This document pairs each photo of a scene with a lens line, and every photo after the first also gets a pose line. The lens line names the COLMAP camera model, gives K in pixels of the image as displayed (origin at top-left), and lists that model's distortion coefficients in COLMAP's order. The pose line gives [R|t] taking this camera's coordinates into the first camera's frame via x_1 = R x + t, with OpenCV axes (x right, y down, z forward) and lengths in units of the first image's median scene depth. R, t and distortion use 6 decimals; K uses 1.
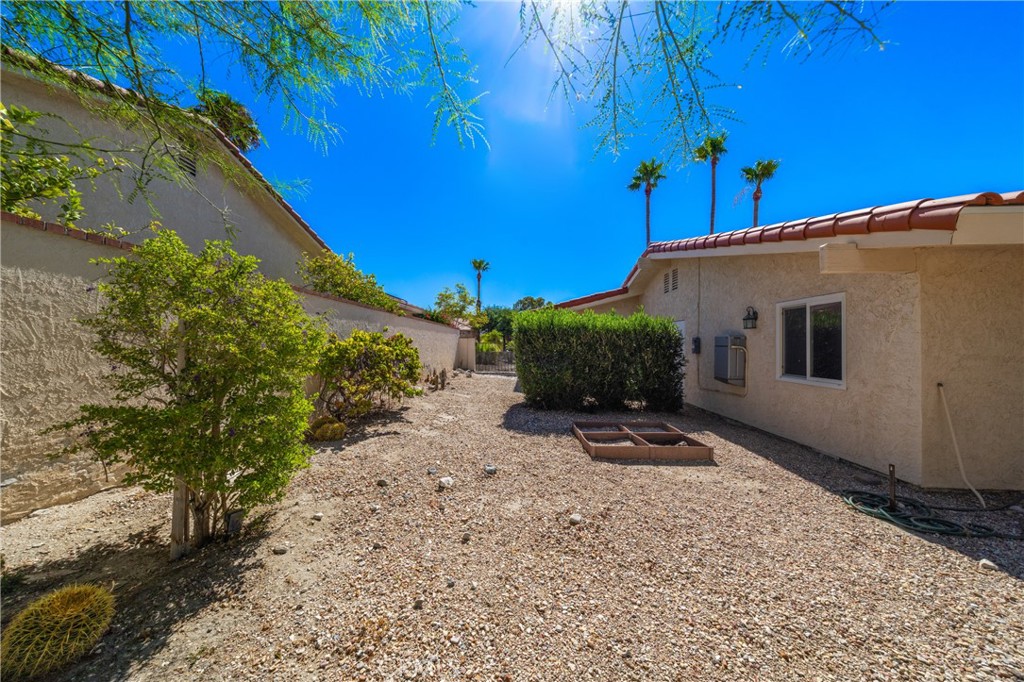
lens RADIAL K [[344.5, 0, 512.0], [0, 344.5, 341.0], [0, 0, 1]] dist [-0.001129, -0.000134]
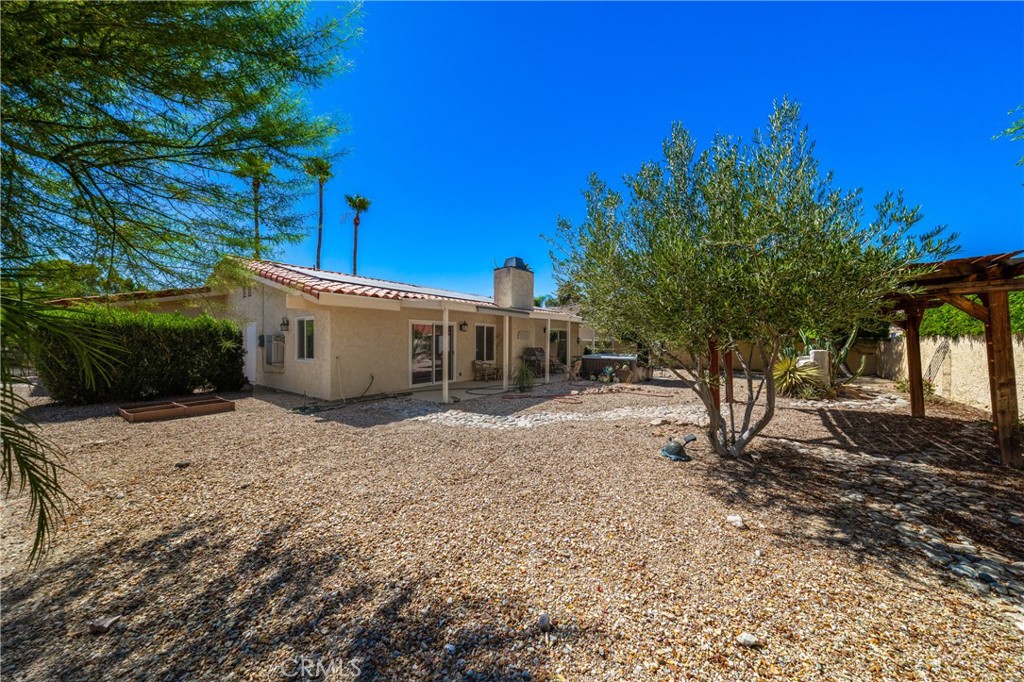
lens RADIAL K [[344.5, 0, 512.0], [0, 344.5, 341.0], [0, 0, 1]] dist [-0.001129, -0.000134]
pose [[0.567675, -0.006014, 0.823231, -0.024559], [-0.007880, 0.999888, 0.012737, -0.015182], [-0.823215, -0.013717, 0.567564, -0.674638]]
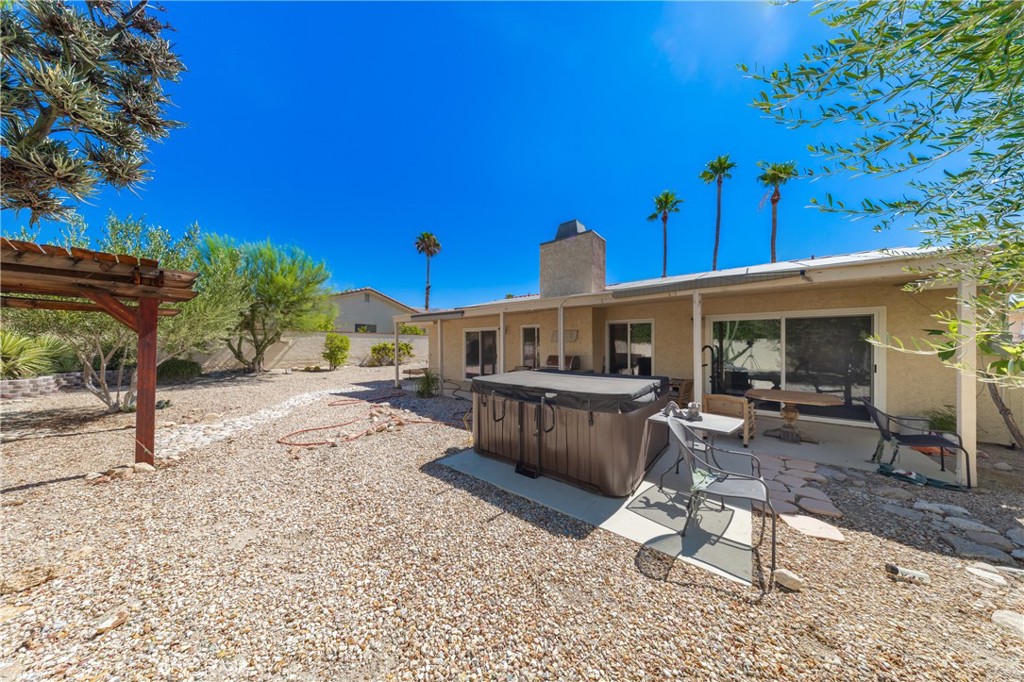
lens RADIAL K [[301.1, 0, 511.1], [0, 301.1, 338.2], [0, 0, 1]] dist [-0.000378, -0.000106]
pose [[0.810715, -0.015896, -0.585226, 2.055347], [0.015102, 0.999866, -0.006239, -0.009570], [0.585247, -0.003780, 0.810846, -0.760206]]
